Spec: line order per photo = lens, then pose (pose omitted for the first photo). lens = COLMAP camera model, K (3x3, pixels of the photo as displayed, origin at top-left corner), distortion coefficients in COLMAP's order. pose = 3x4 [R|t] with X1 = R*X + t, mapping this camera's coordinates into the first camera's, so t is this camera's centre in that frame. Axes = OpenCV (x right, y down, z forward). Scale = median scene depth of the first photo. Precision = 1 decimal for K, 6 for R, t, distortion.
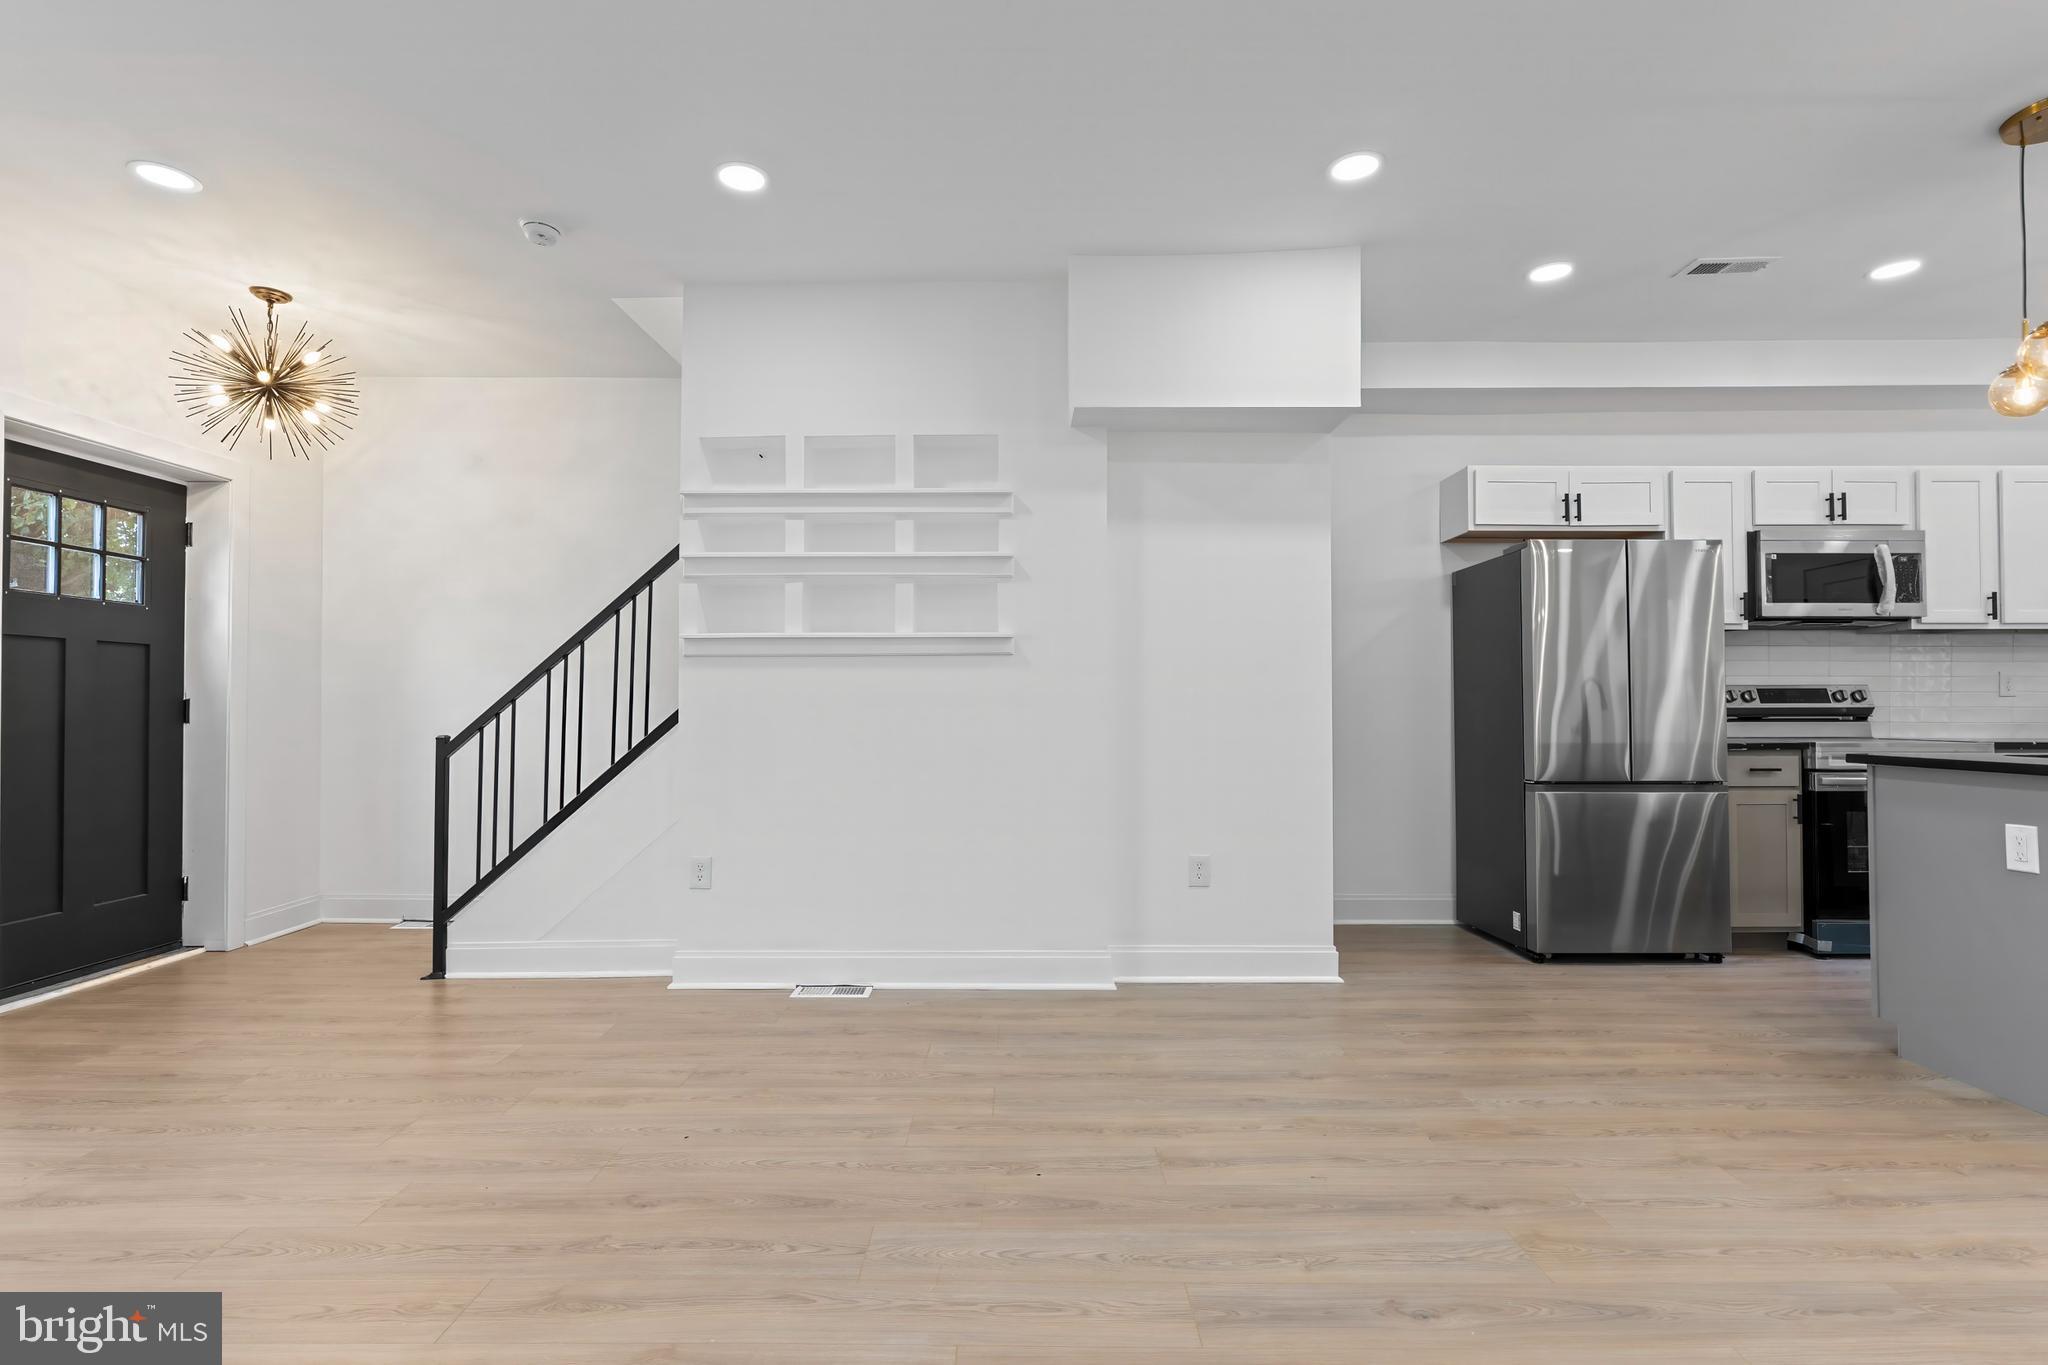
lens RADIAL K [[945.9, 0, 1013.5], [0, 945.9, 693.7], [0, 0, 1]] dist [-0.001255, 0.000123]
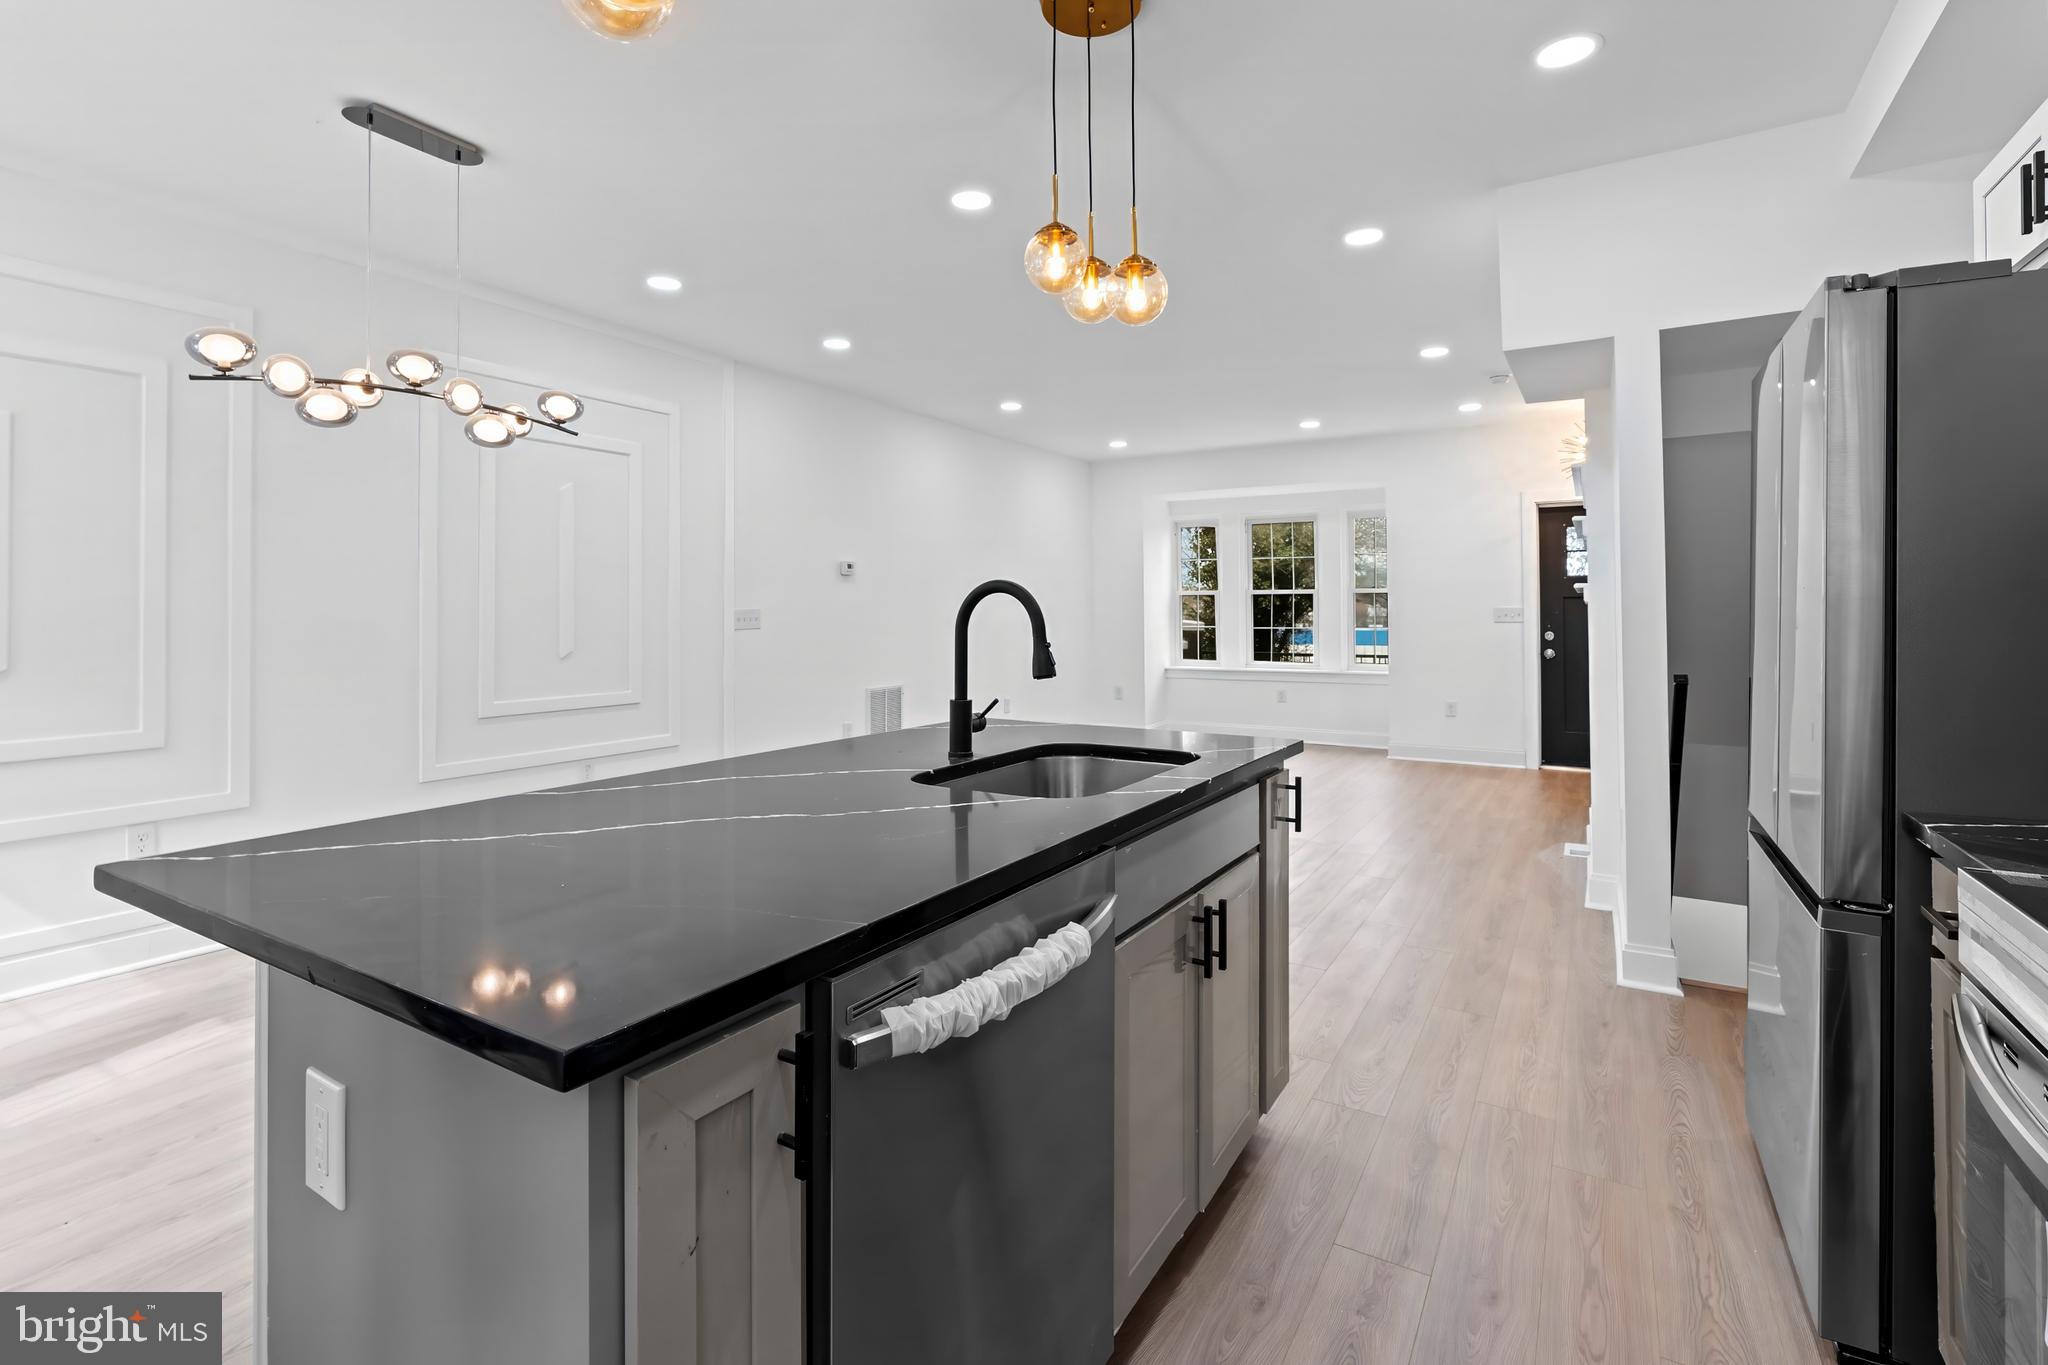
lens RADIAL K [[954.7, 0, 1021.5], [0, 954.7, 608.9], [0, 0, 1]] dist [-0.003247, -0.000388]
pose [[-0.520713, -0.004141, -0.853722, 1.236132], [0.012055, 0.999853, -0.012203, -0.024181], [0.853646, -0.016646, -0.520587, 0.906683]]
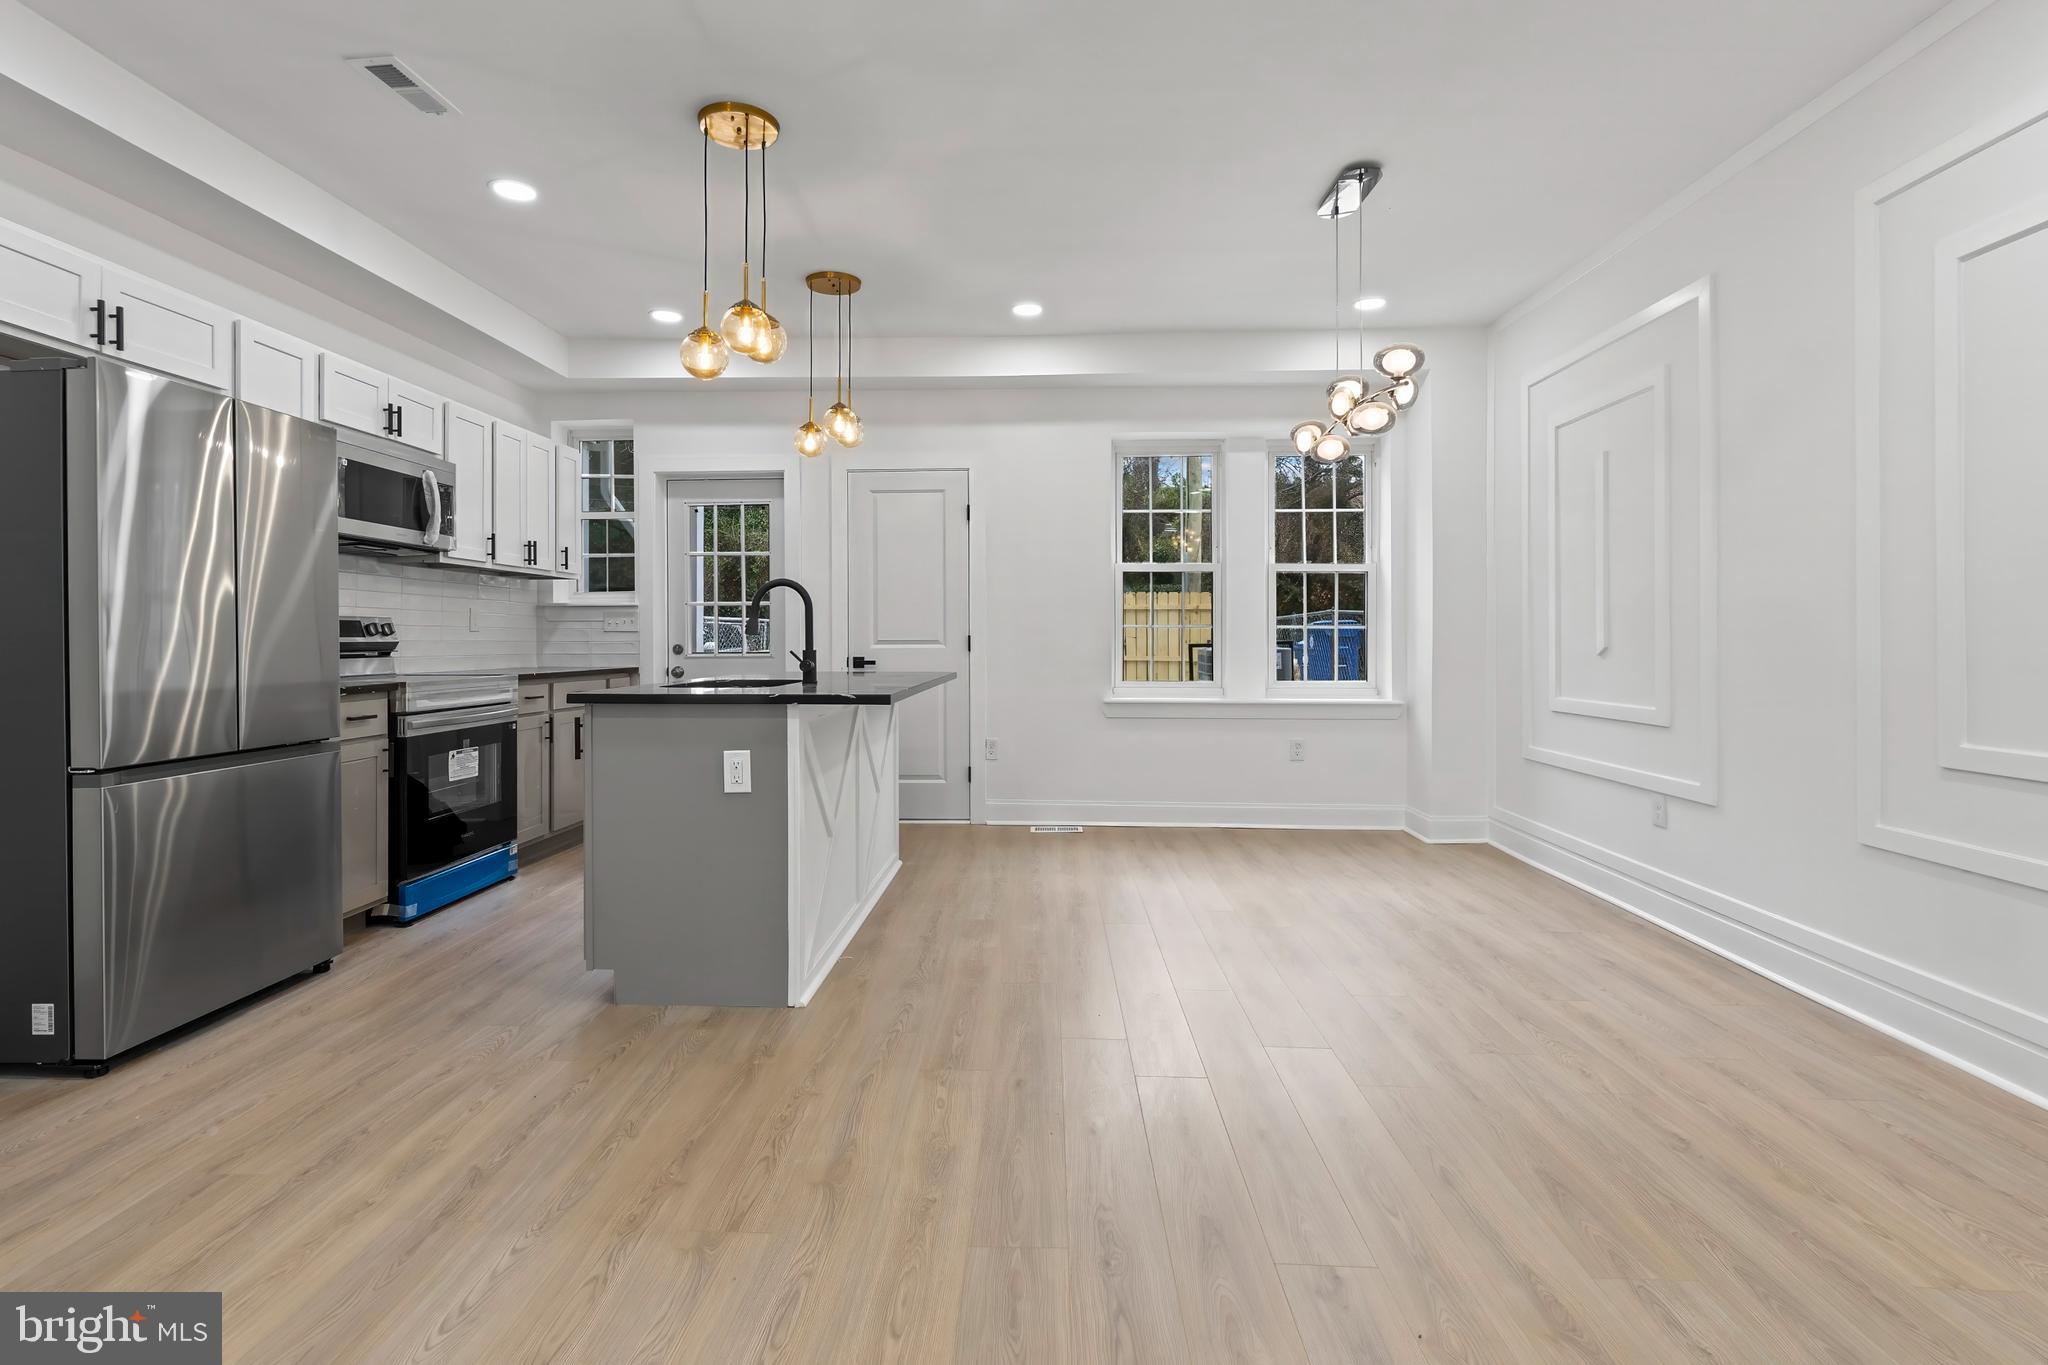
lens RADIAL K [[960.4, 0, 1006.0], [0, 960.4, 633.0], [0, 0, 1]] dist [-0.003667, 0.000053]
pose [[0.038592, 0.006849, 0.999232, -0.022198], [-0.013805, 0.999885, -0.006320, 0.003665], [-0.999160, -0.013551, 0.038682, 0.406748]]
